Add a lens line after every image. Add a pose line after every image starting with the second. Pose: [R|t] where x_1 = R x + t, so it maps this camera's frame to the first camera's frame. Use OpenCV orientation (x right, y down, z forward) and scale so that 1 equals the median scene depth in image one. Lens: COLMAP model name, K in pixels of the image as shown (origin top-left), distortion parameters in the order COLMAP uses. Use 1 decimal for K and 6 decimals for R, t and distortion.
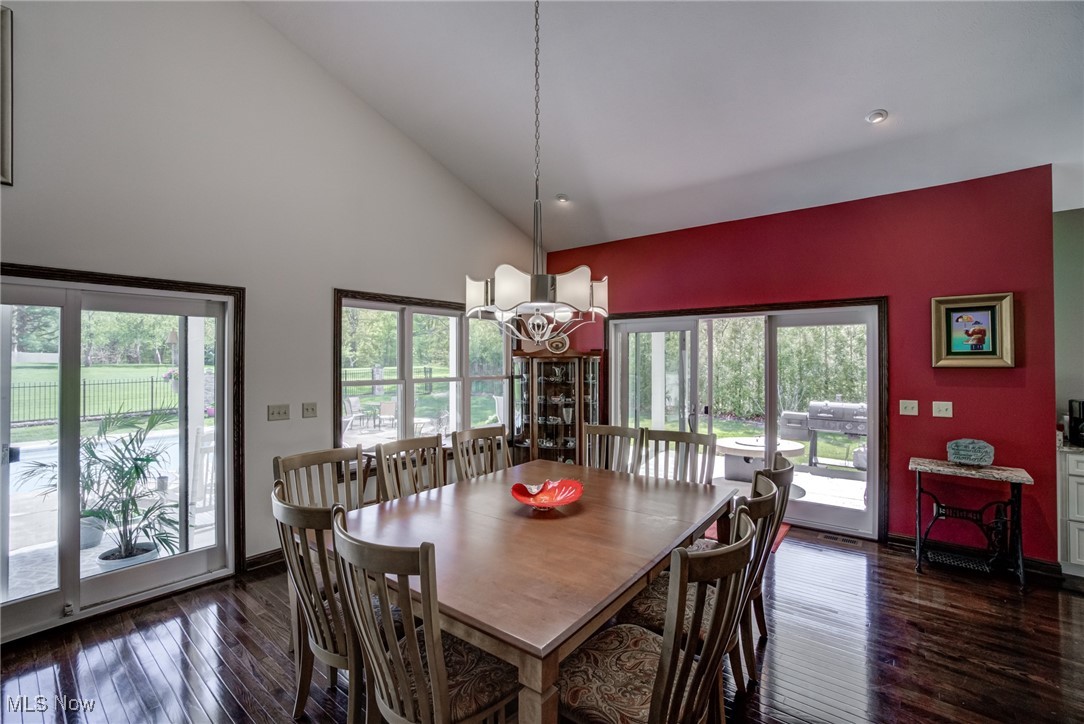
lens RADIAL K [[473.6, 0, 545.6], [0, 473.6, 354.1], [0, 0, 1]] dist [-0.002496, 0.000139]
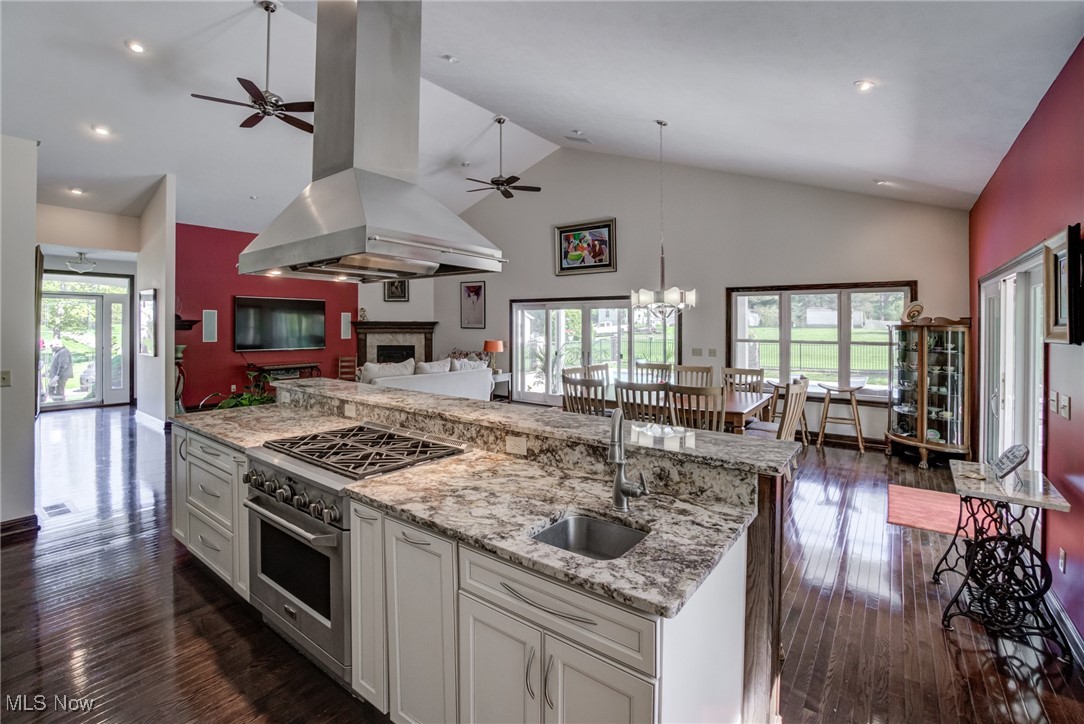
lens RADIAL K [[473.6, 0, 532.7], [0, 473.6, 329.4], [0, 0, 1]] dist [-0.002496, 0.000139]
pose [[0.017943, 0.005615, -0.999823, 0.214374], [0.000228, 0.999984, 0.005620, 0.001819], [0.999839, -0.000329, 0.017941, 0.034727]]
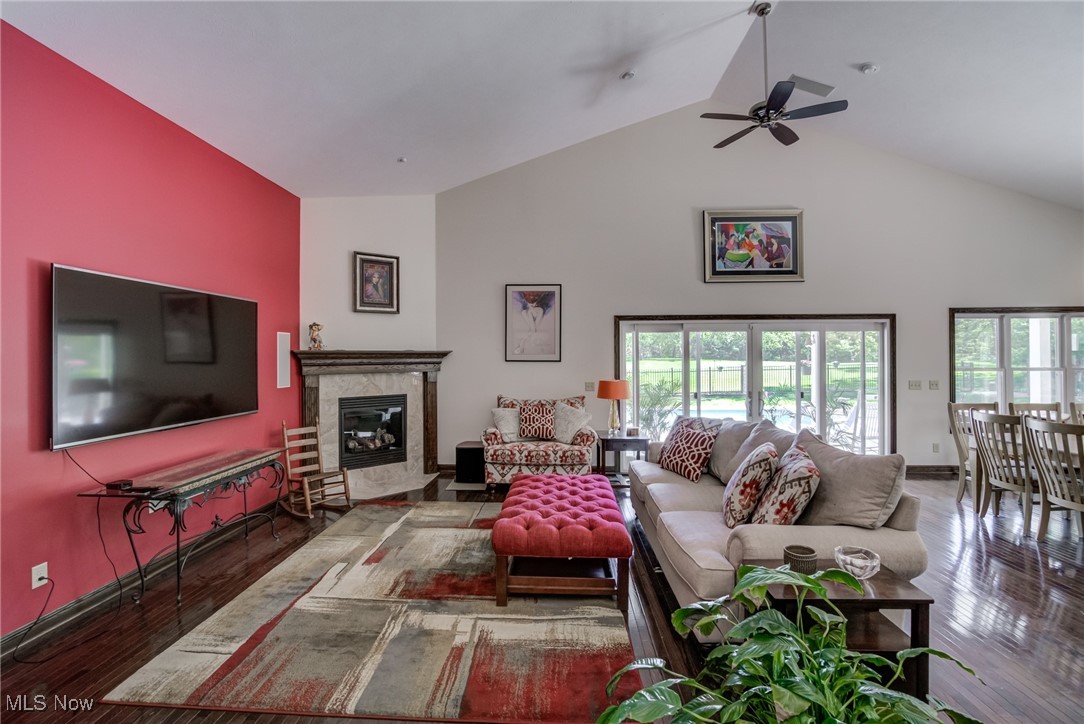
lens RADIAL K [[473.6, 0, 539.9], [0, 473.6, 356.1], [0, 0, 1]] dist [-0.002496, 0.000139]
pose [[0.585791, -0.006429, -0.810436, 0.003608], [0.012323, 0.999924, 0.000975, 0.000250], [0.810368, -0.010558, 0.585826, -0.157187]]
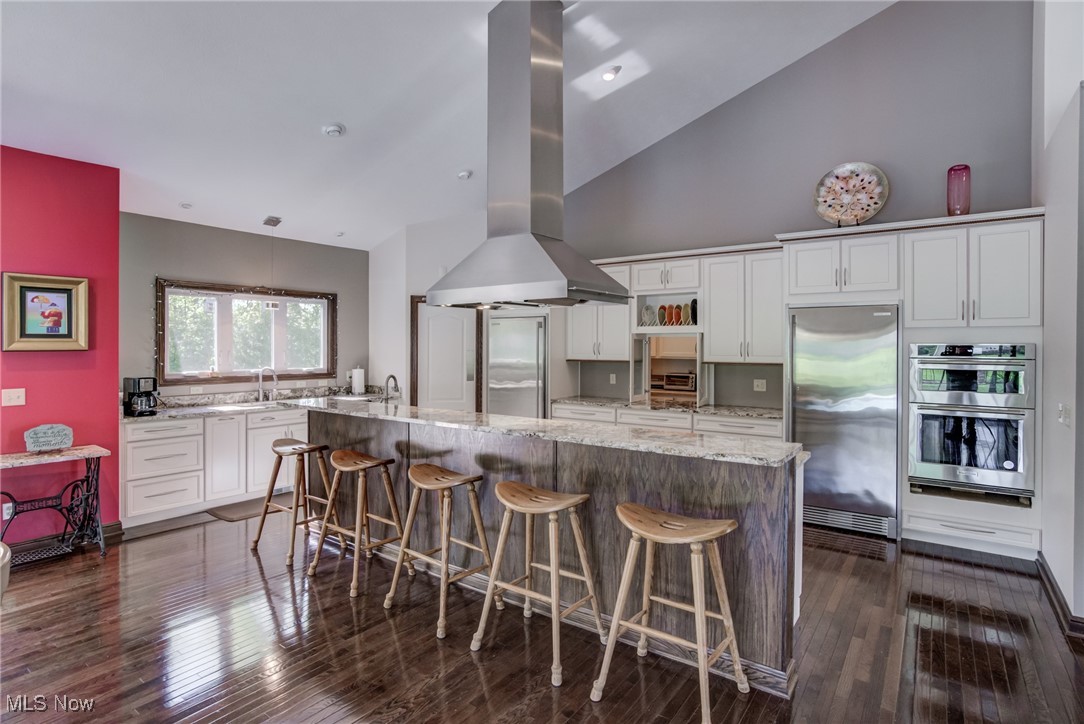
lens RADIAL K [[555.2, 0, 544.0], [0, 555.2, 353.8], [0, 0, 1]] dist [0.000134, 0.000006]
pose [[-0.042183, -0.016639, 0.998971, -0.285816], [-0.016793, 0.999732, 0.015943, -0.000153], [-0.998969, -0.016103, -0.042451, 0.037814]]
